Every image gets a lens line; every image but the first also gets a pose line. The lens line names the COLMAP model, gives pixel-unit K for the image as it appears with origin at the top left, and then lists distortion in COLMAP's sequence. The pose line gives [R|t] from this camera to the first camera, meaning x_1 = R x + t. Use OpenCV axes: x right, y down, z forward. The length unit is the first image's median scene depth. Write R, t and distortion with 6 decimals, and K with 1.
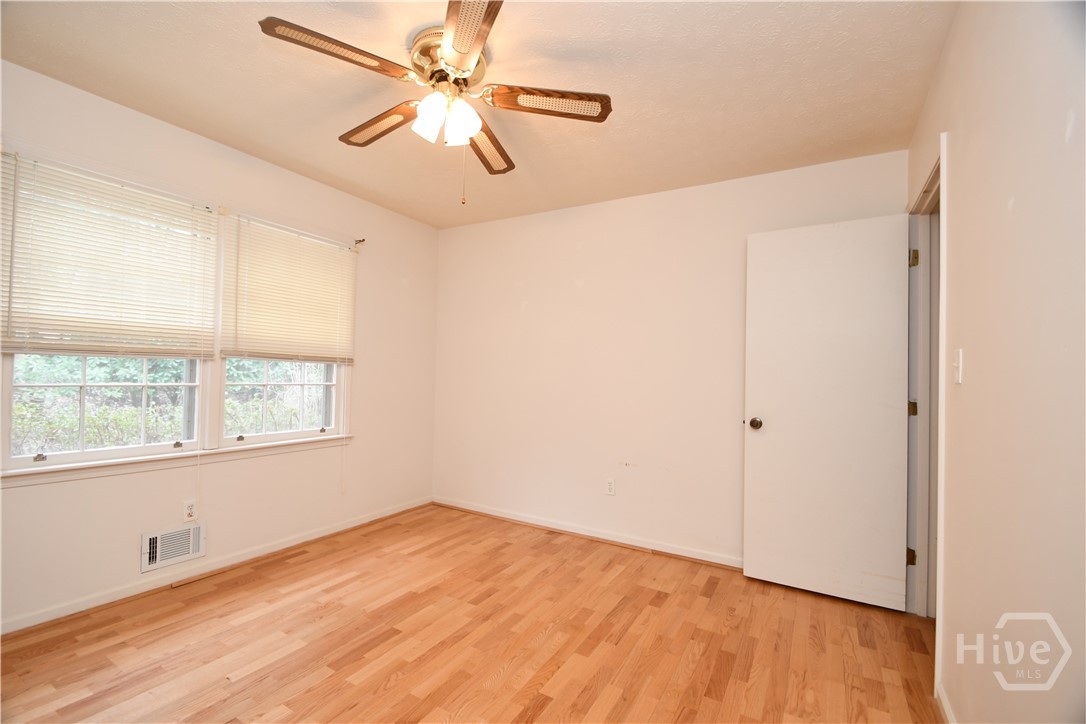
lens RADIAL K [[473.9, 0, 533.8], [0, 473.9, 364.7], [0, 0, 1]] dist [0.012405, -0.016551]
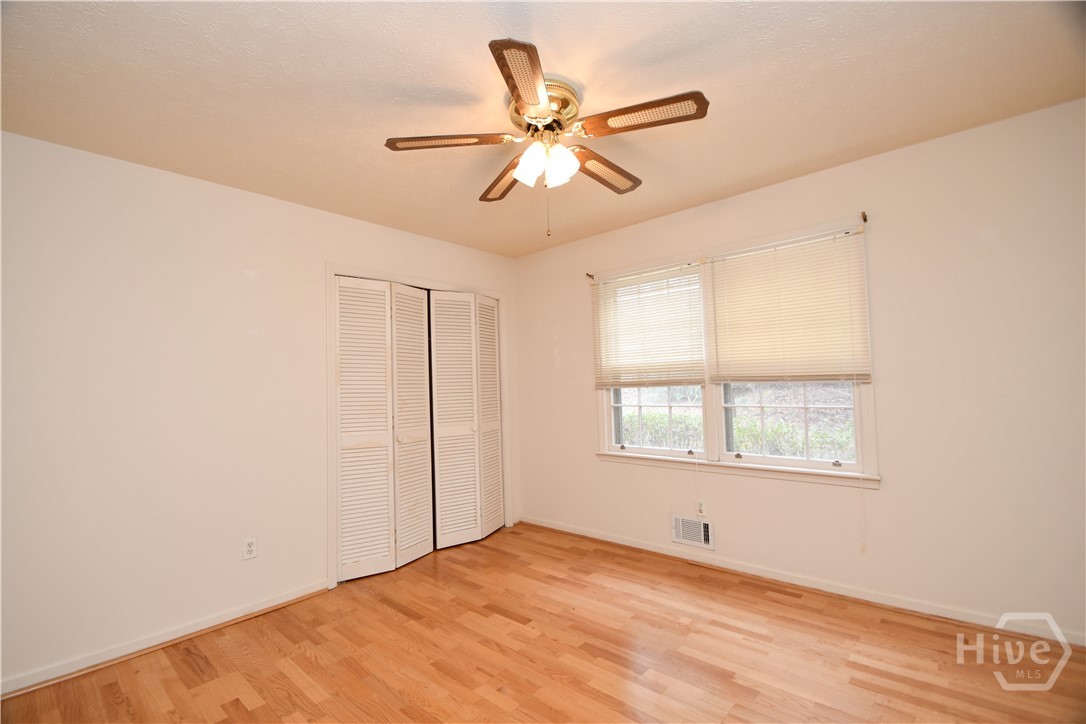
lens RADIAL K [[473.9, 0, 533.8], [0, 473.9, 364.7], [0, 0, 1]] dist [0.012405, -0.016551]
pose [[-0.194575, -0.060860, -0.978998, 0.583426], [0.044885, 0.996475, -0.070867, 0.002802], [0.979860, -0.057731, -0.191158, 0.806104]]
